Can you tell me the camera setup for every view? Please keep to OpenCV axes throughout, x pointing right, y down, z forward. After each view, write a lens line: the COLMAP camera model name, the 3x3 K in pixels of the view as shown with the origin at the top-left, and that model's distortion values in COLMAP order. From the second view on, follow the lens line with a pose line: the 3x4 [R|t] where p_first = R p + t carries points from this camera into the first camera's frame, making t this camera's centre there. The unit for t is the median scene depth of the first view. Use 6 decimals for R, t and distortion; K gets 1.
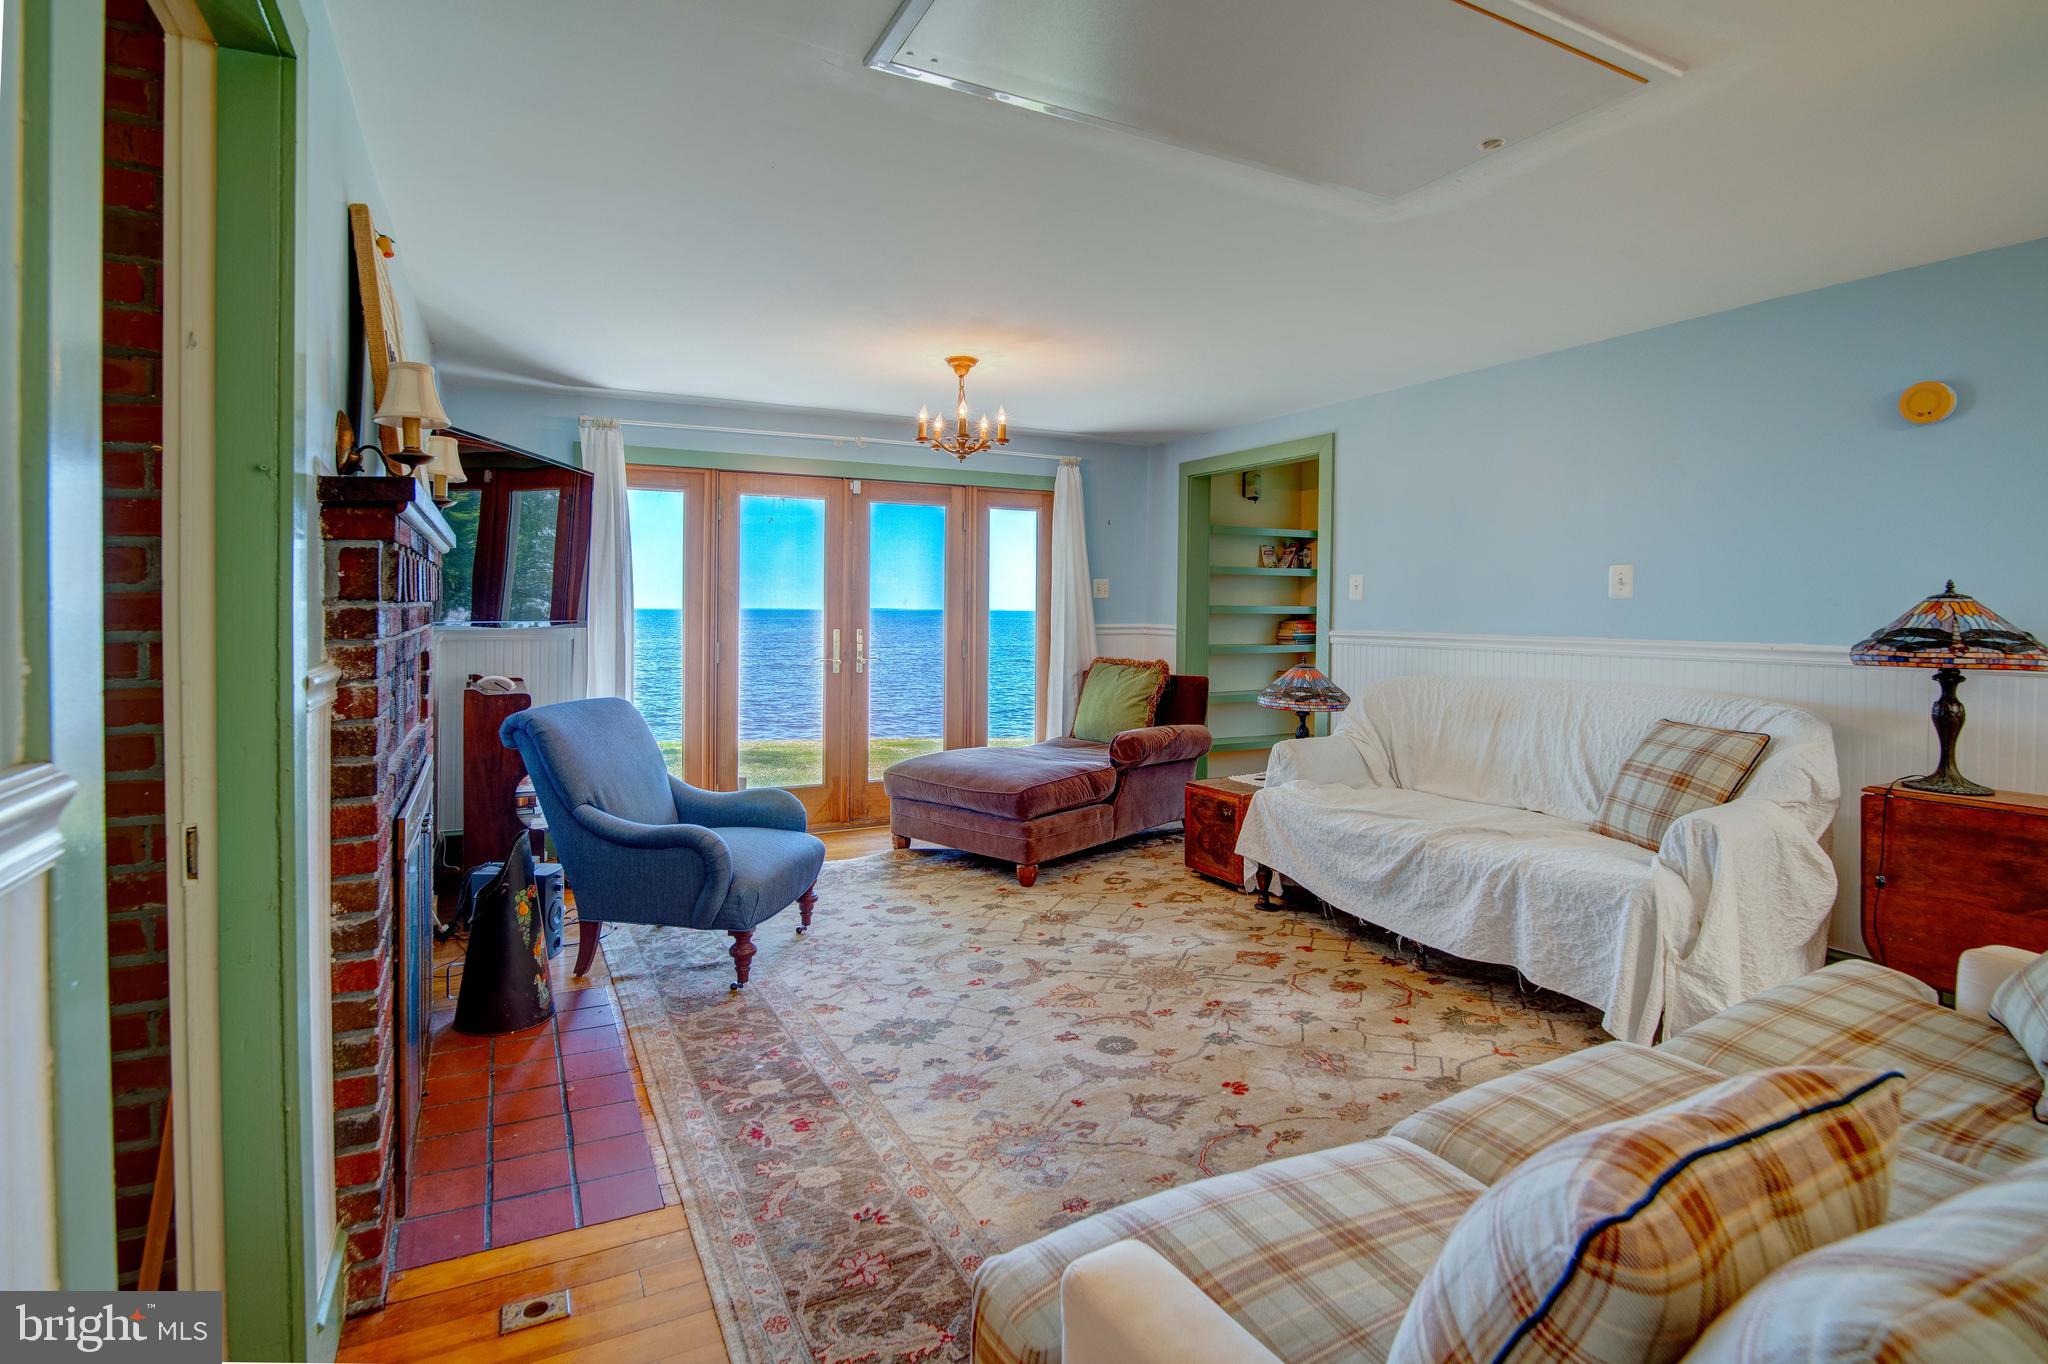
lens RADIAL K [[954.8, 0, 962.4], [0, 954.8, 615.3], [0, 0, 1]] dist [-0.026473, 0.000362]
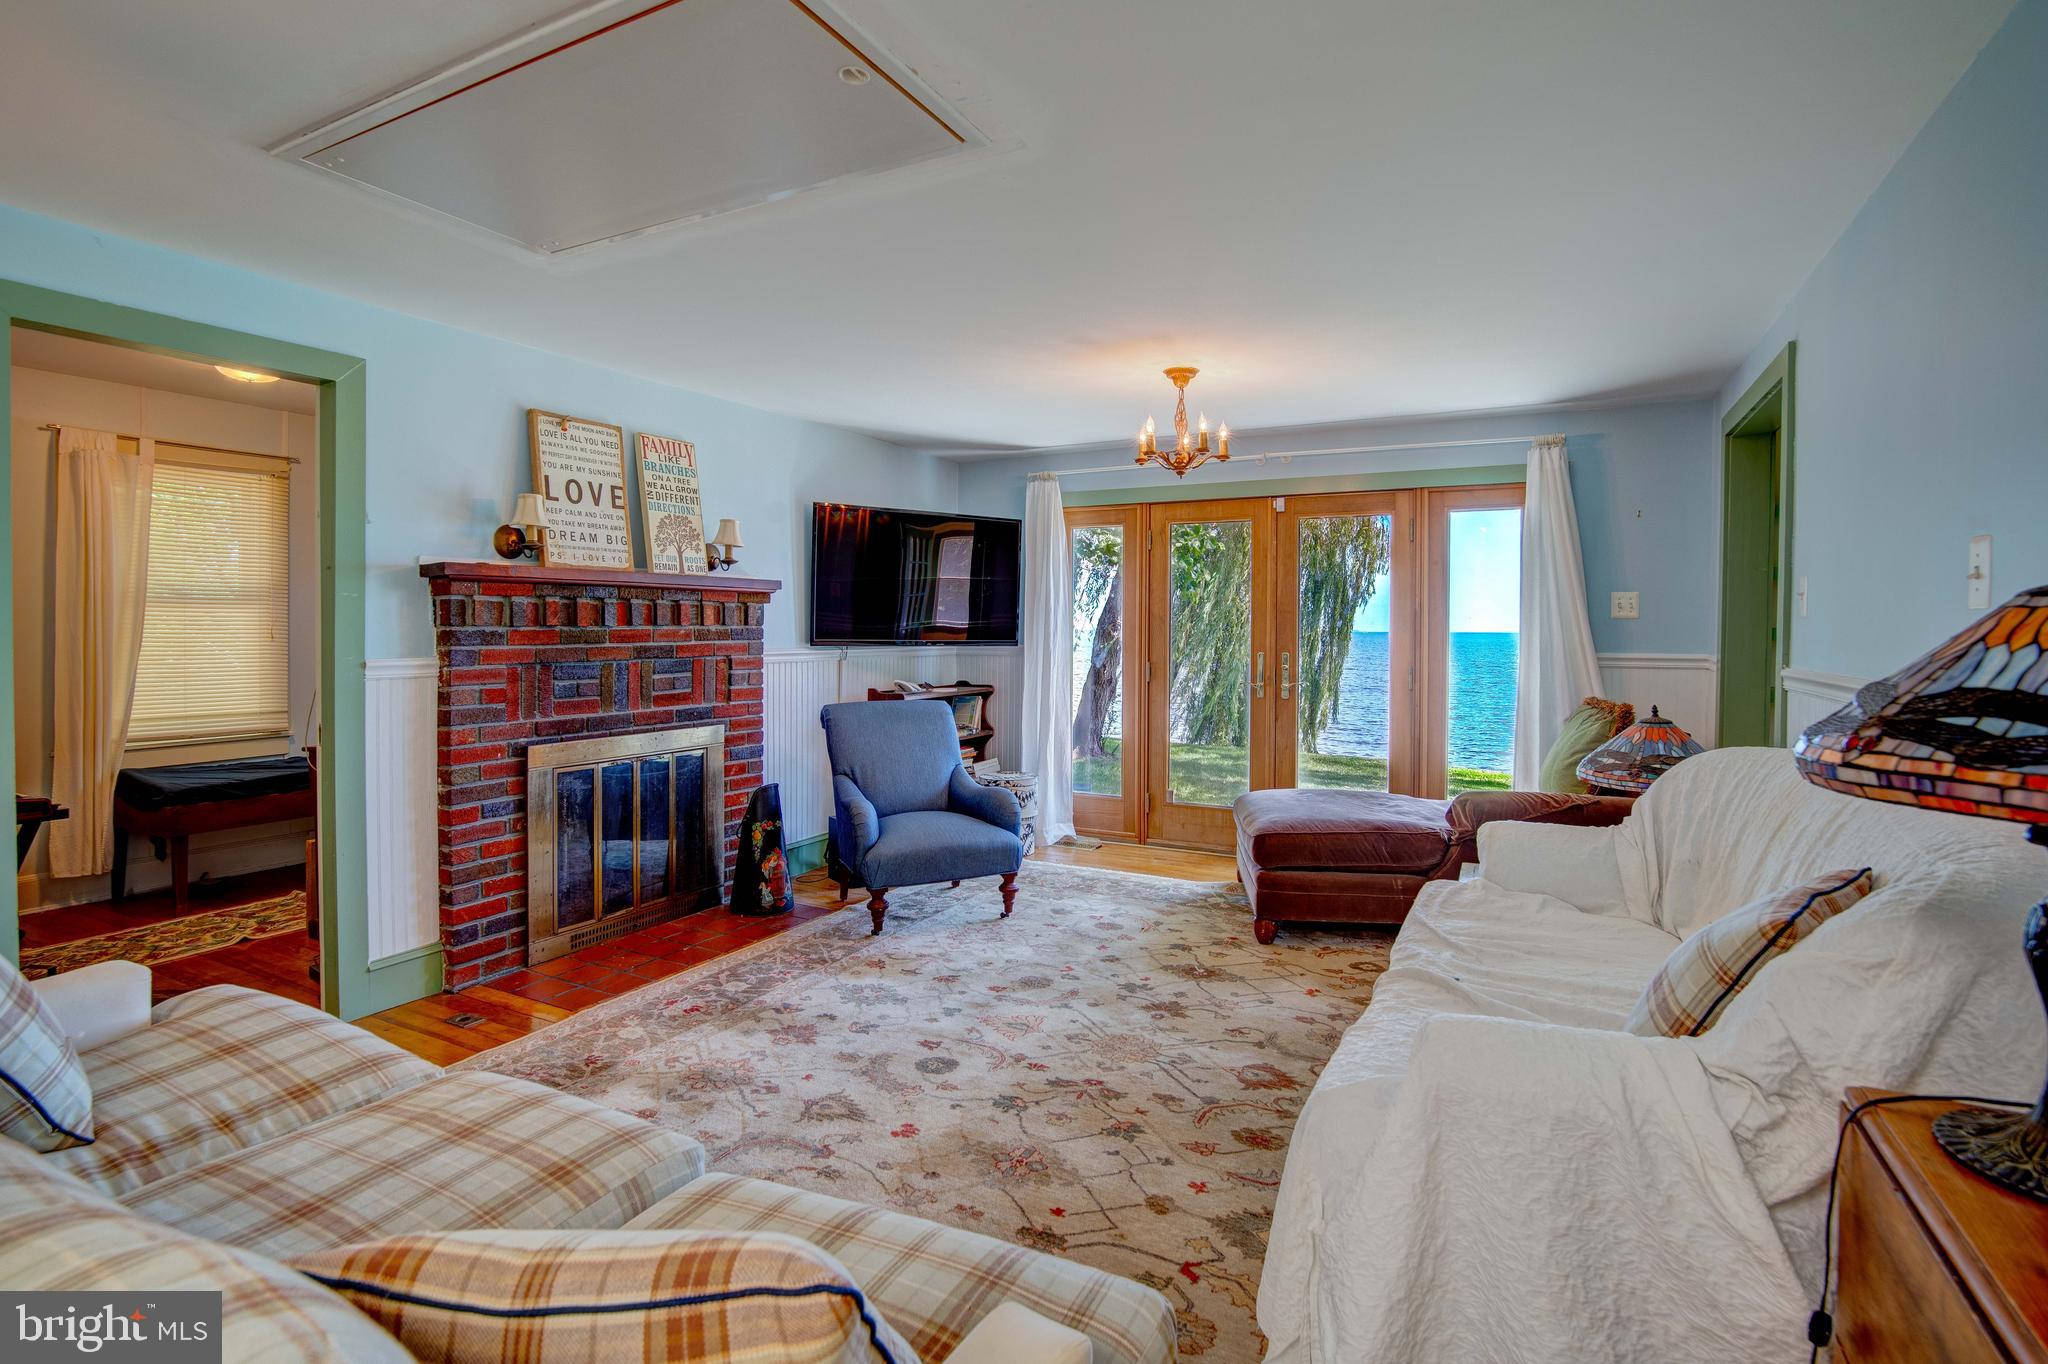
lens RADIAL K [[952.4, 0, 1063.9], [0, 952.4, 642.0], [0, 0, 1]] dist [-0.026860, 0.000175]
pose [[0.621415, 0.009847, -0.783420, 0.941030], [-0.006888, 0.999951, 0.007105, -0.003400], [0.783451, 0.000981, 0.621452, 0.440326]]
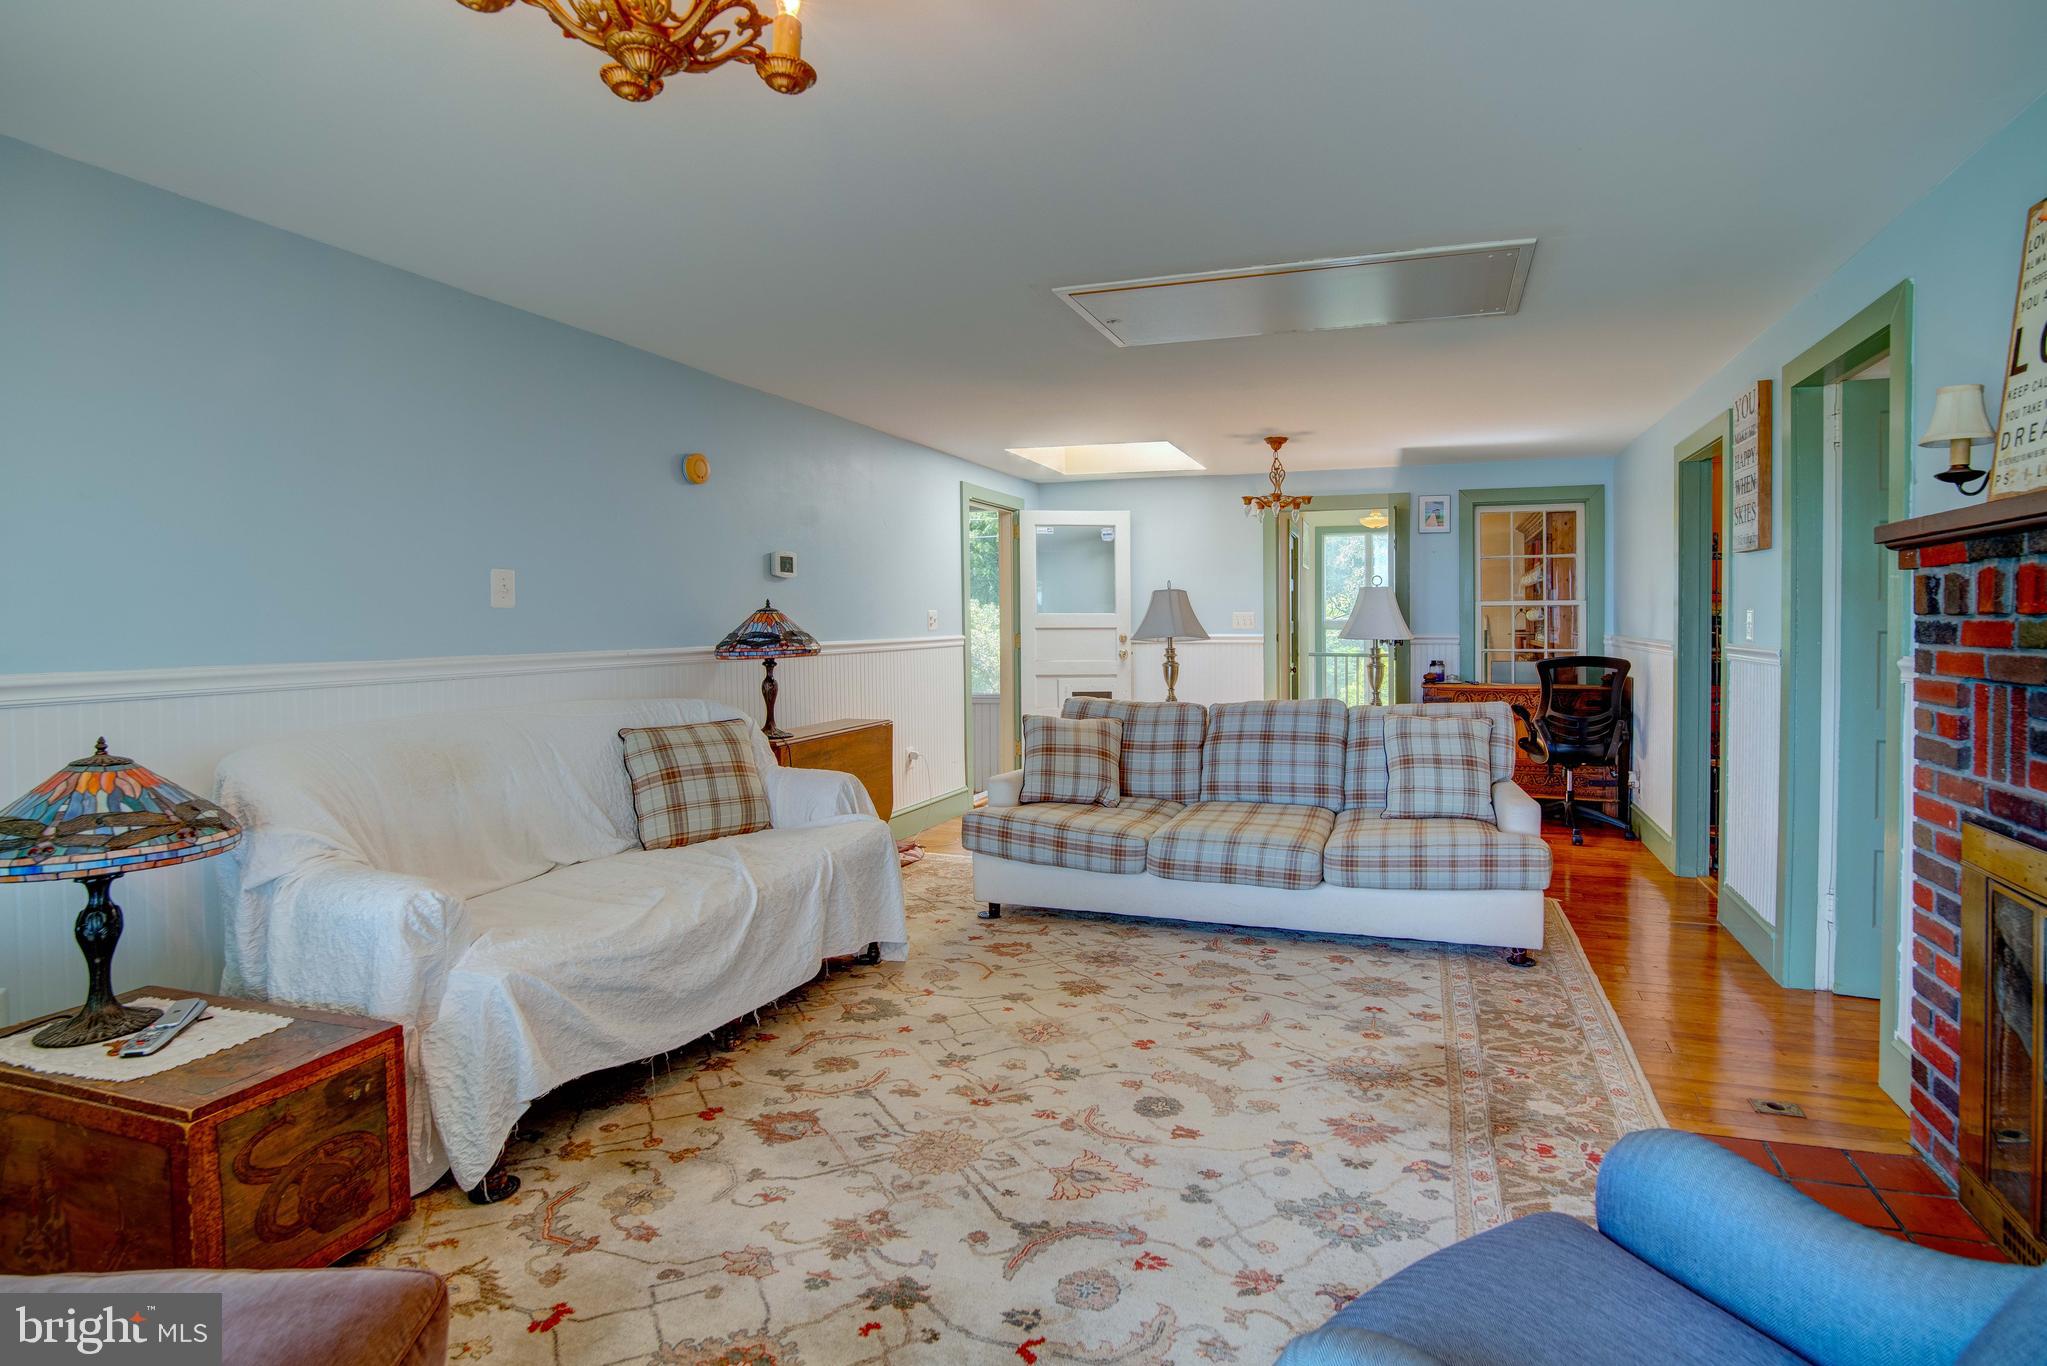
lens RADIAL K [[1000.0, 0, 1135.0], [0, 1000.0, 642.0], [0, 0, 1]] dist [-0.028190, 0.000239]
pose [[-0.744505, -0.017816, 0.667379, -0.404571], [0.005782, 0.999434, 0.033131, -0.016713], [-0.667592, 0.028525, -0.743981, 1.558358]]
